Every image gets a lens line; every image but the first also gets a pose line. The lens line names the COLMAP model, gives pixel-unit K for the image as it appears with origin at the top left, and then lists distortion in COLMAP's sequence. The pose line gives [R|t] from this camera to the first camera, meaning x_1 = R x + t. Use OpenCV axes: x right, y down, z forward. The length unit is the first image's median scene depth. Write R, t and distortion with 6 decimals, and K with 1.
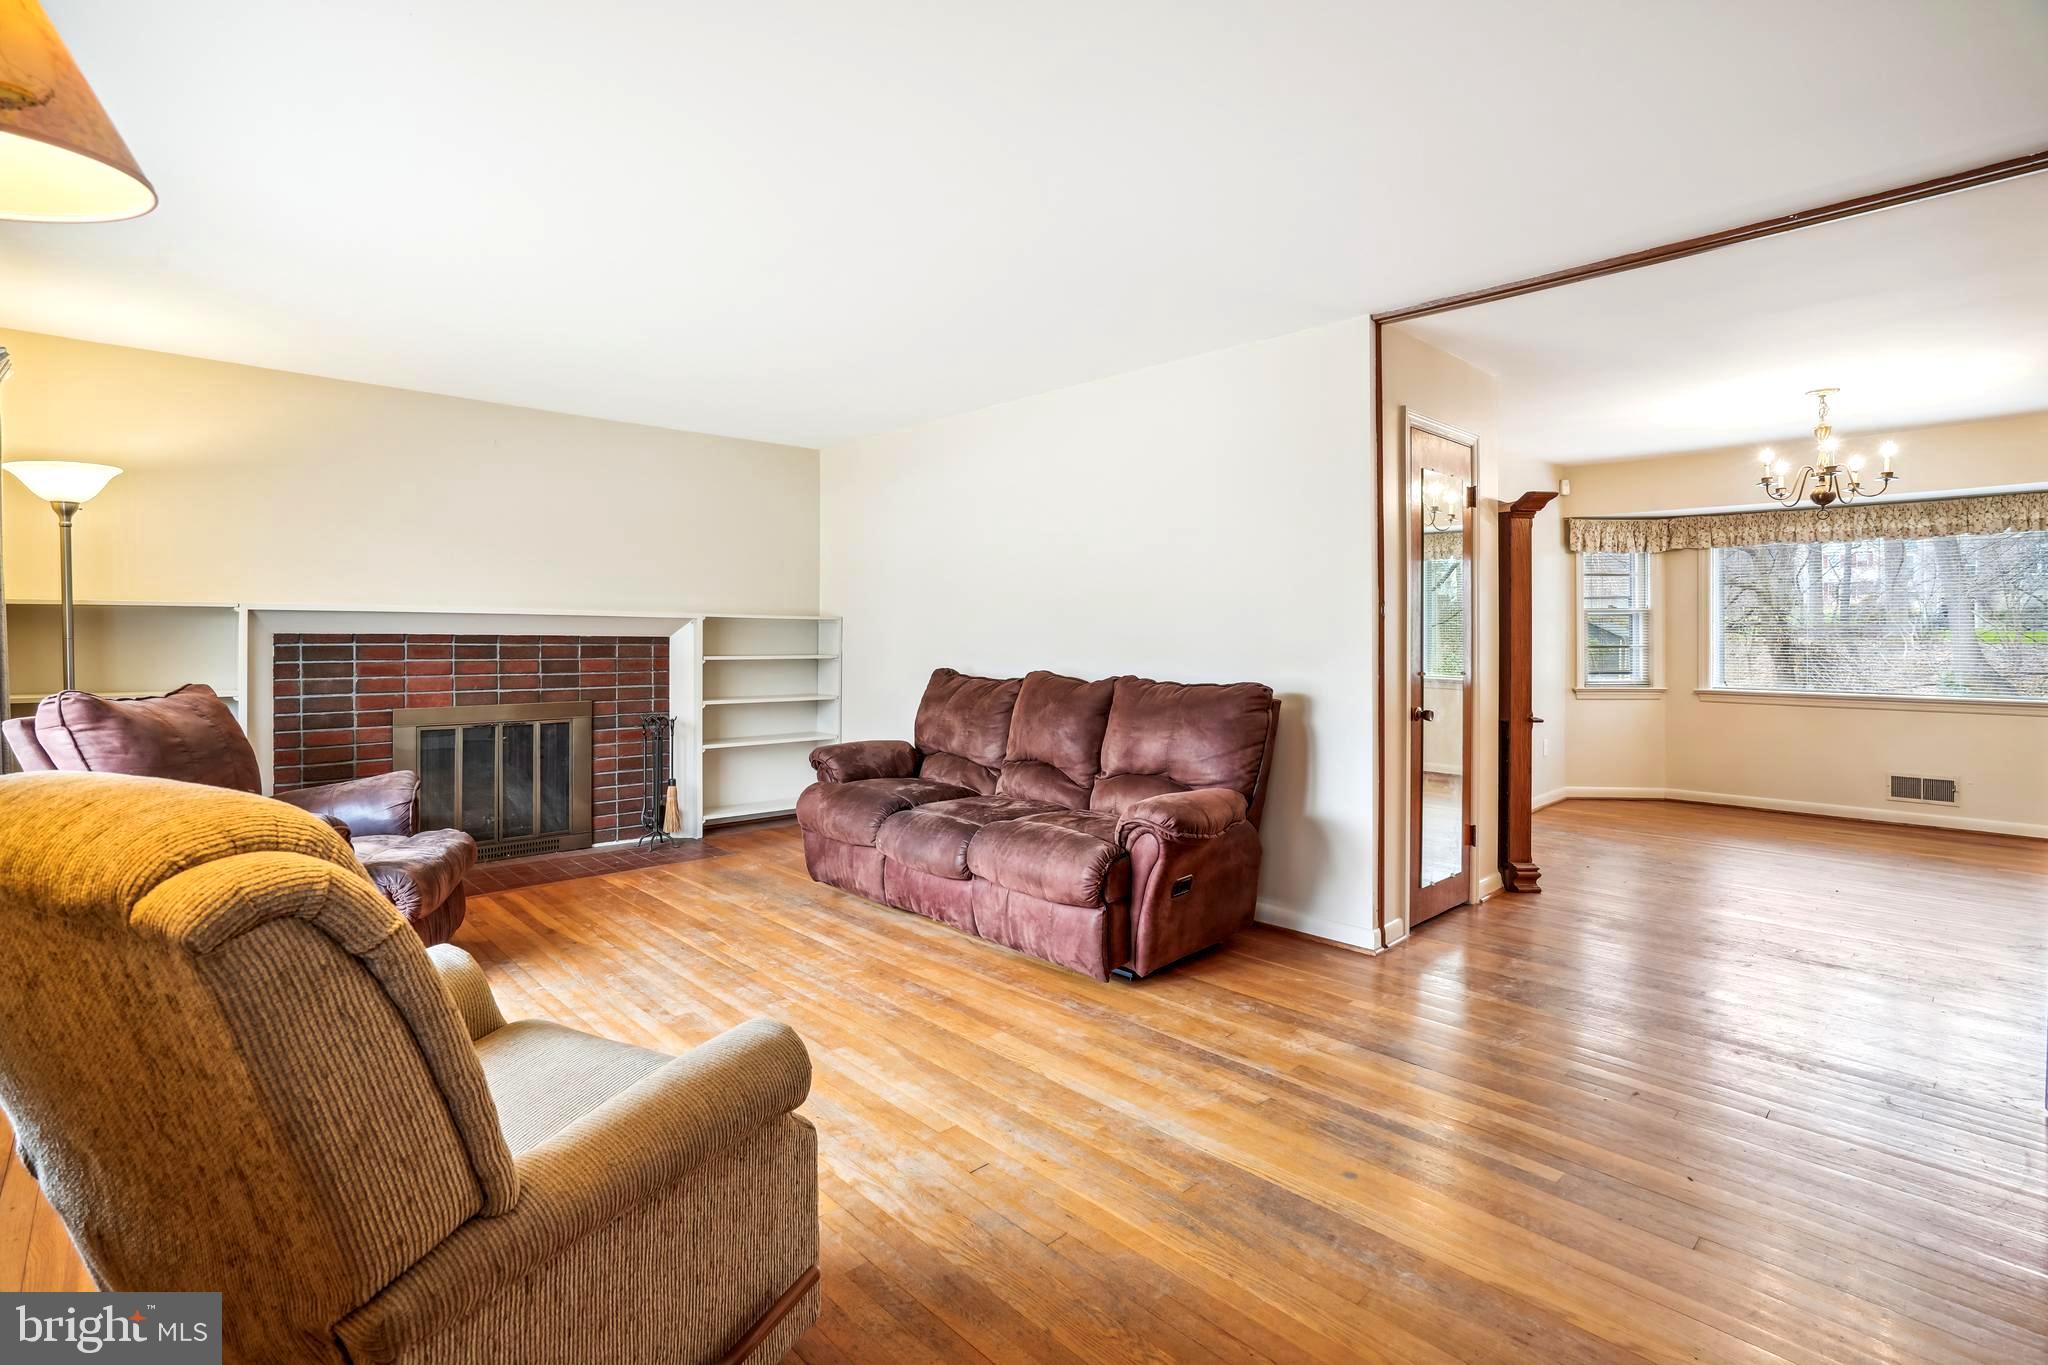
lens RADIAL K [[958.7, 0, 996.2], [0, 958.7, 628.8], [0, 0, 1]] dist [-0.040997, 0.014699]
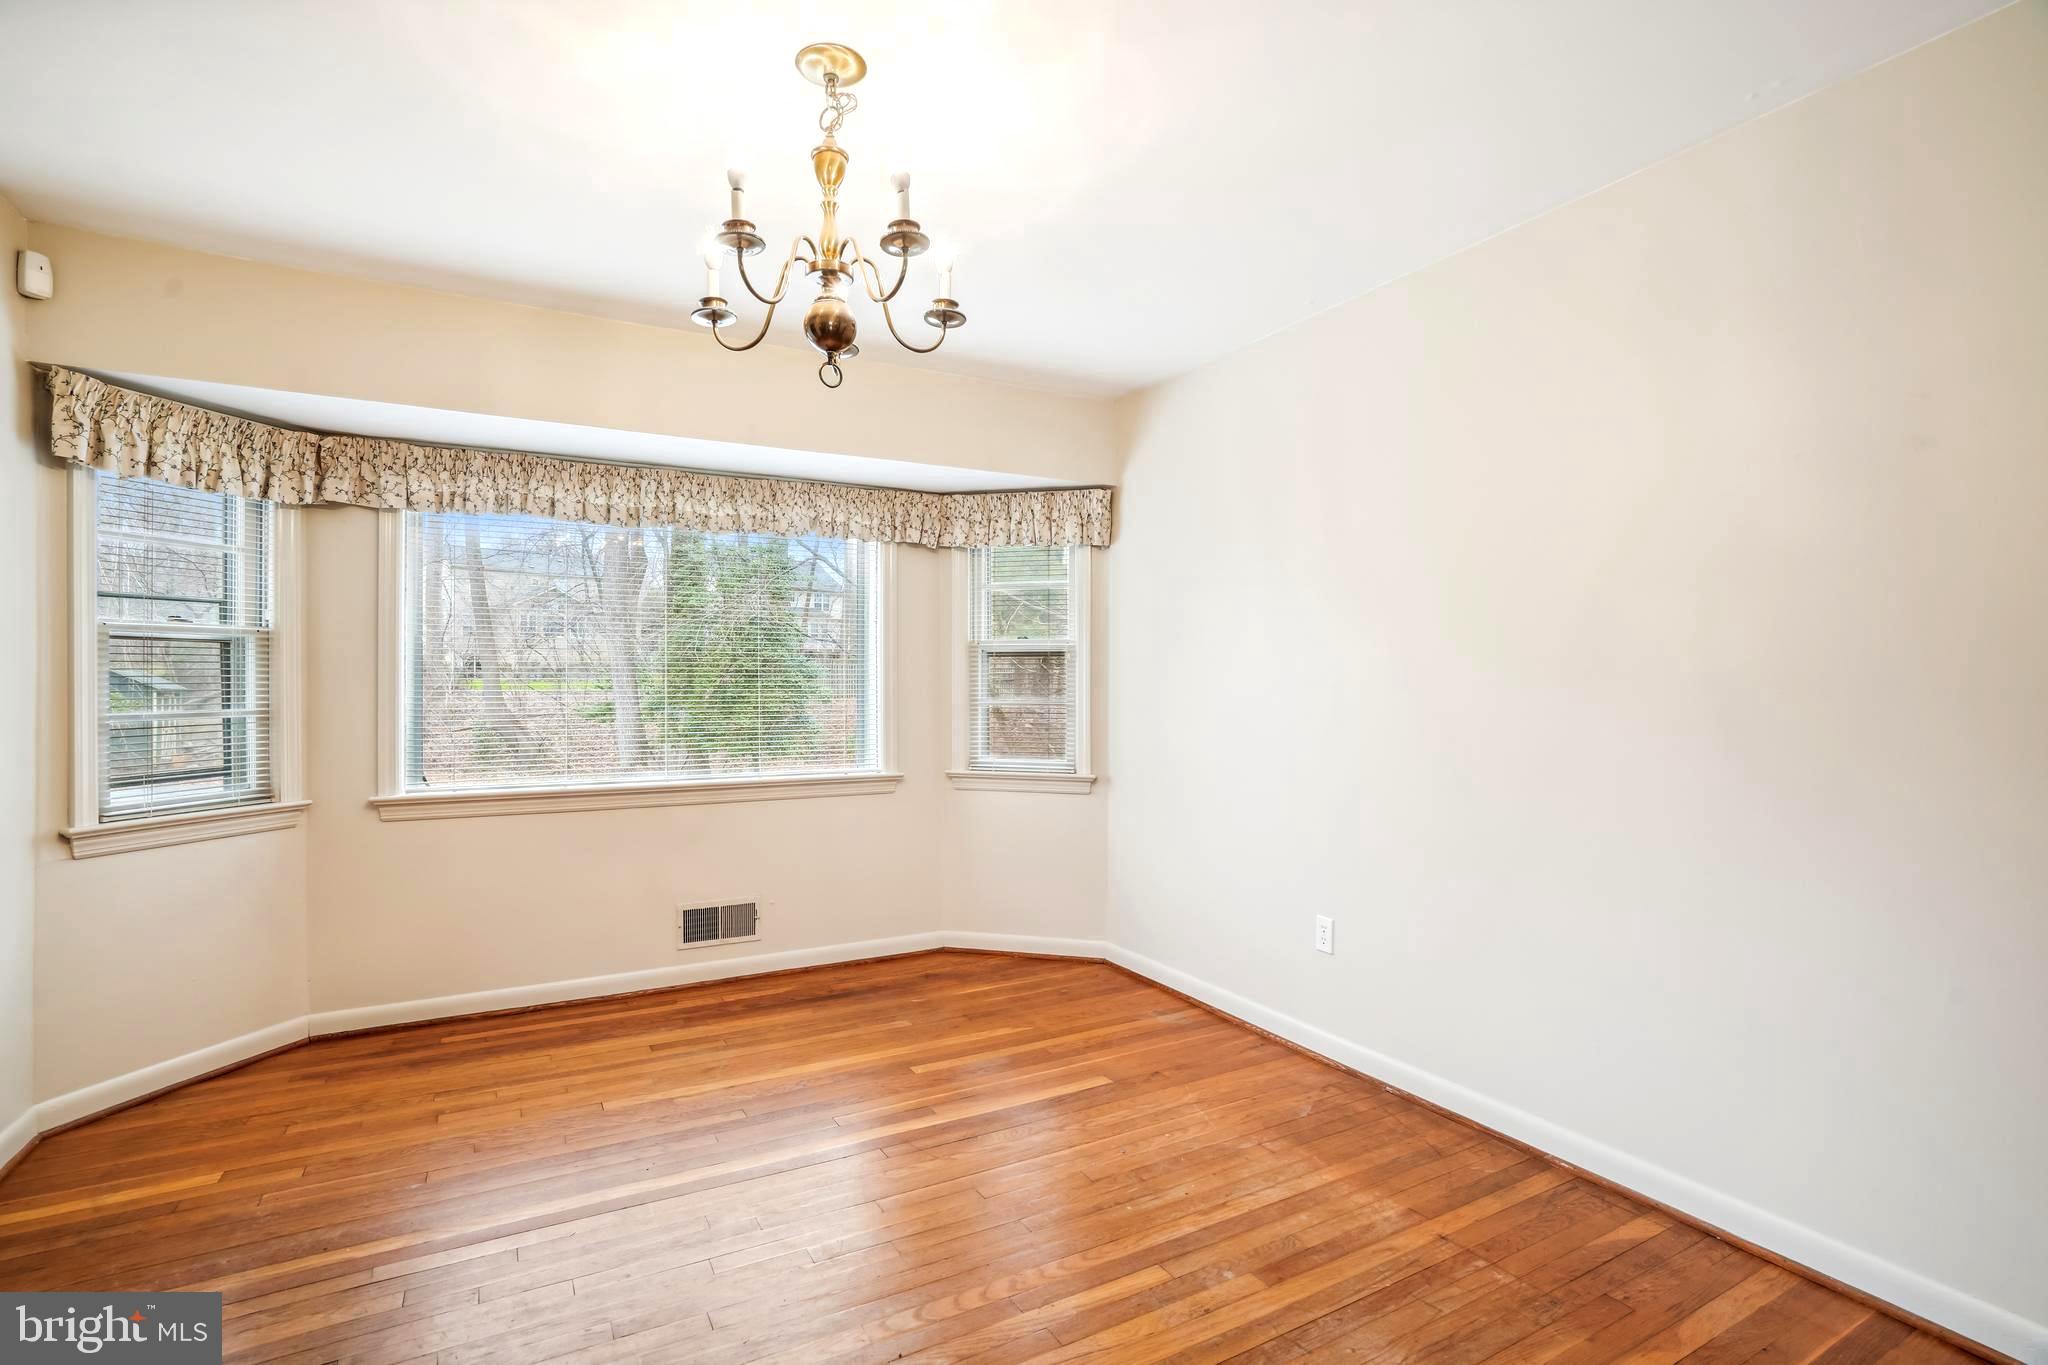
lens RADIAL K [[958.7, 0, 1024.8], [0, 958.7, 673.2], [0, 0, 1]] dist [-0.040997, 0.014699]
pose [[0.240046, 0.004887, 0.970749, 0.558412], [-0.002636, 0.999987, -0.004382, 0.002022], [-0.970758, -0.001507, 0.240055, 0.881809]]
